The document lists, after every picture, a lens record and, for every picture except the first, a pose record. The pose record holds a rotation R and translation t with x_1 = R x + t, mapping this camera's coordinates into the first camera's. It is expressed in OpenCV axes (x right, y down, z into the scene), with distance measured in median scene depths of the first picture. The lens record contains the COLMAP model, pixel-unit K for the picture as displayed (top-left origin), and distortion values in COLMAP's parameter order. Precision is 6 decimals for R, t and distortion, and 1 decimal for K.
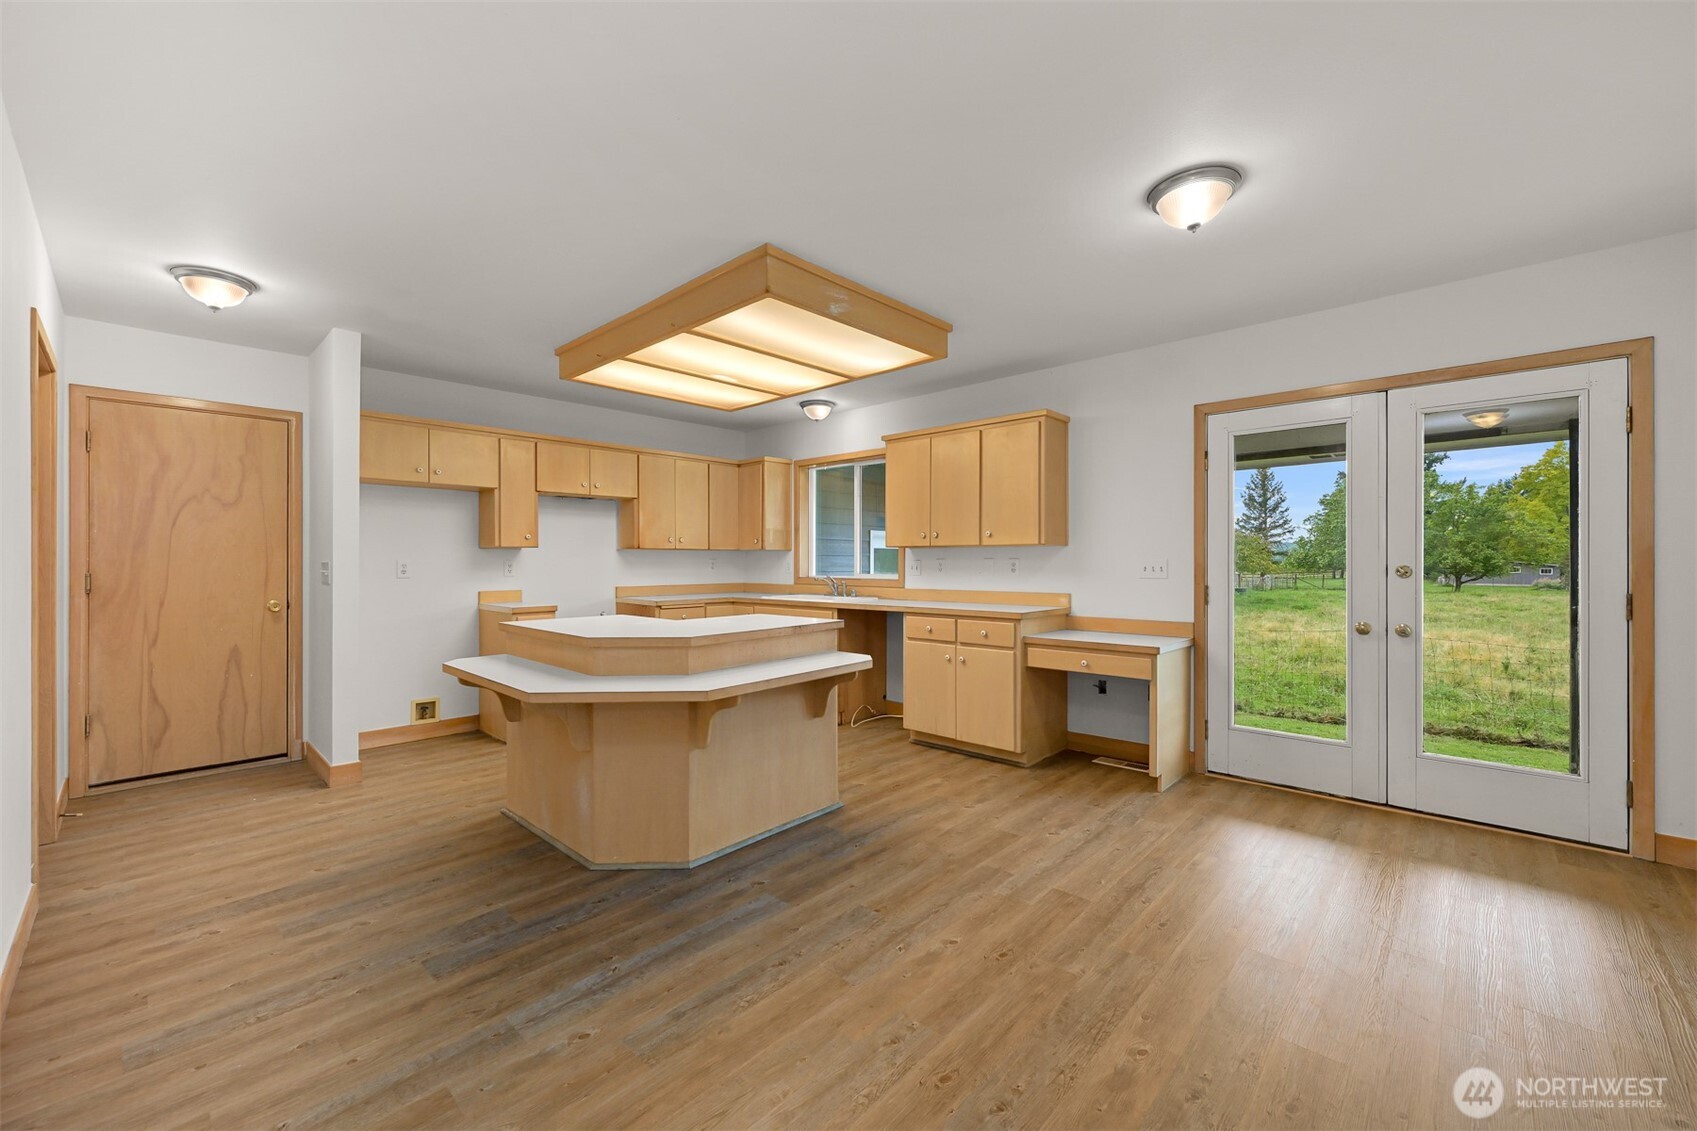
lens RADIAL K [[669.9, 0, 844.2], [0, 669.9, 562.8], [0, 0, 1]] dist [-0.002472, 0.000107]
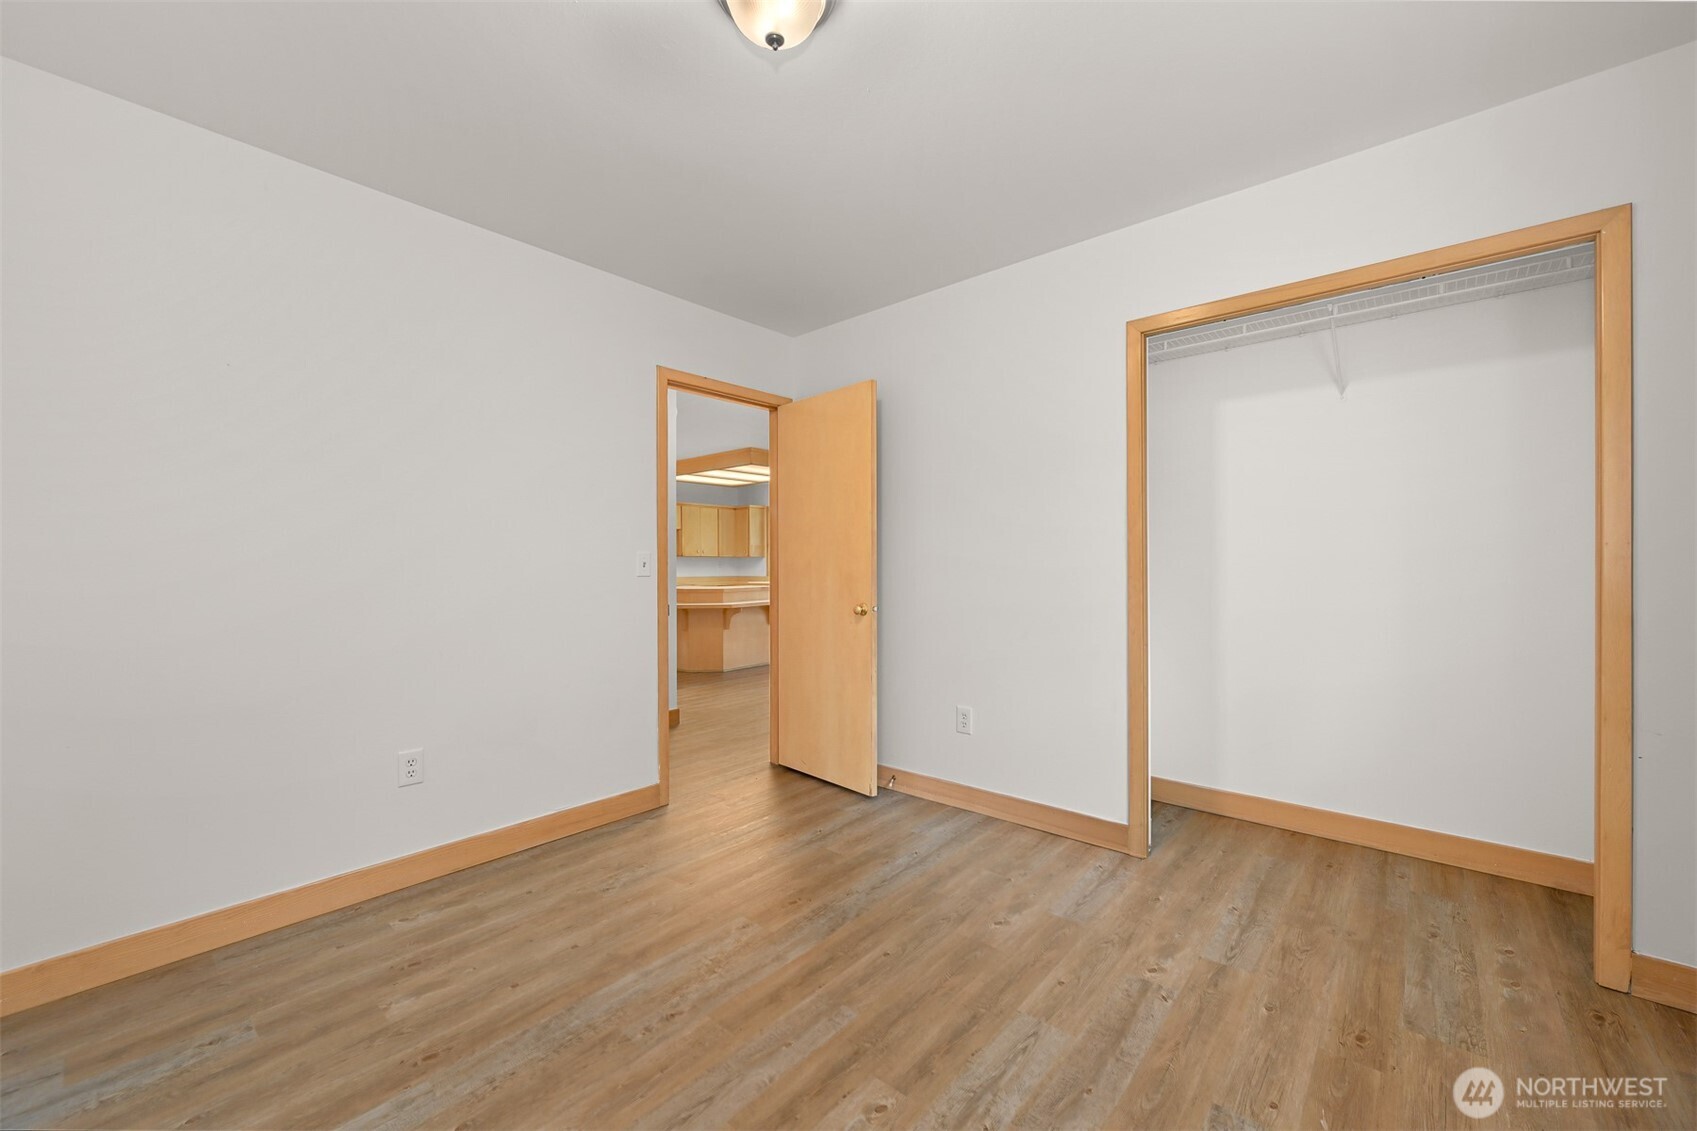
lens RADIAL K [[669.9, 0, 854.3], [0, 669.9, 566.0], [0, 0, 1]] dist [-0.002472, 0.000107]
pose [[0.999279, -0.003145, 0.037848, 0.202694], [0.003169, 0.999995, -0.000590, 0.015166], [-0.037846, 0.000709, 0.999283, -1.740266]]
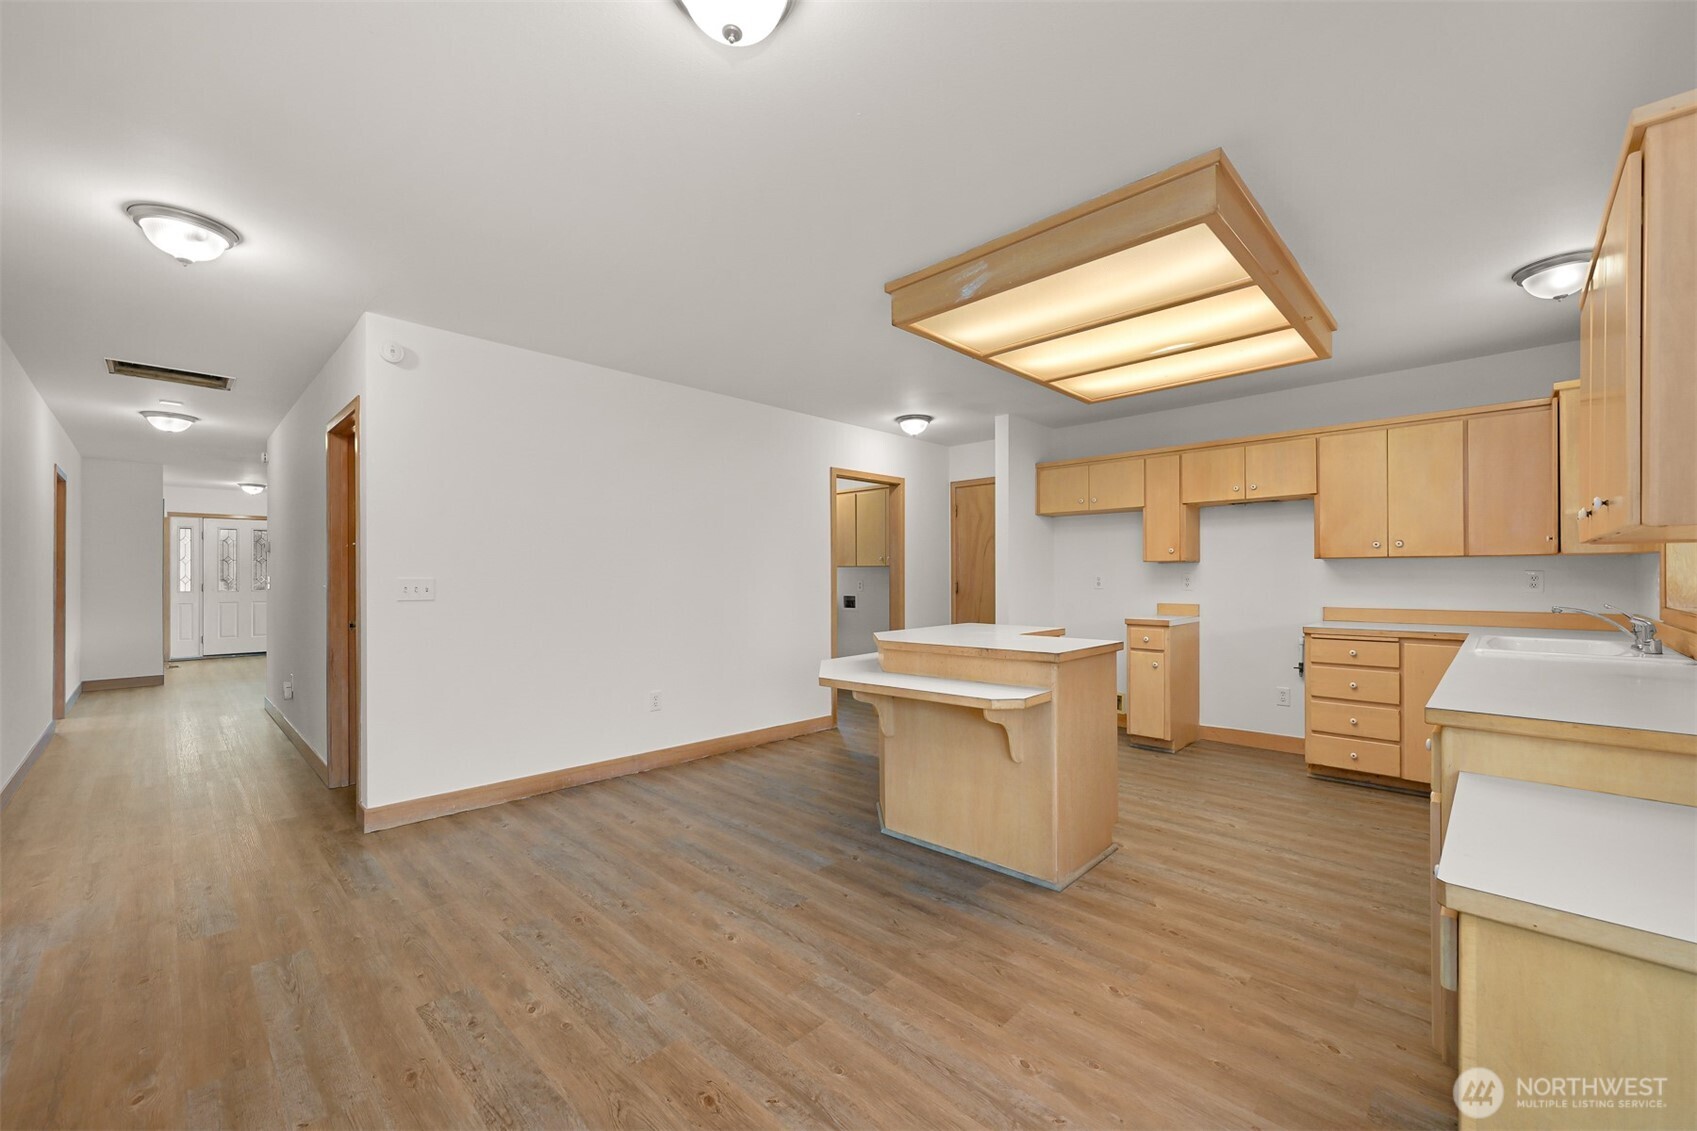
lens RADIAL K [[669.9, 0, 849.5], [0, 669.9, 573.5], [0, 0, 1]] dist [-0.002472, 0.000107]
pose [[-0.016652, -0.001668, -0.999860, 0.930040], [0.001570, 0.999997, -0.001695, -0.006618], [0.999860, -0.001598, -0.016649, 0.919174]]
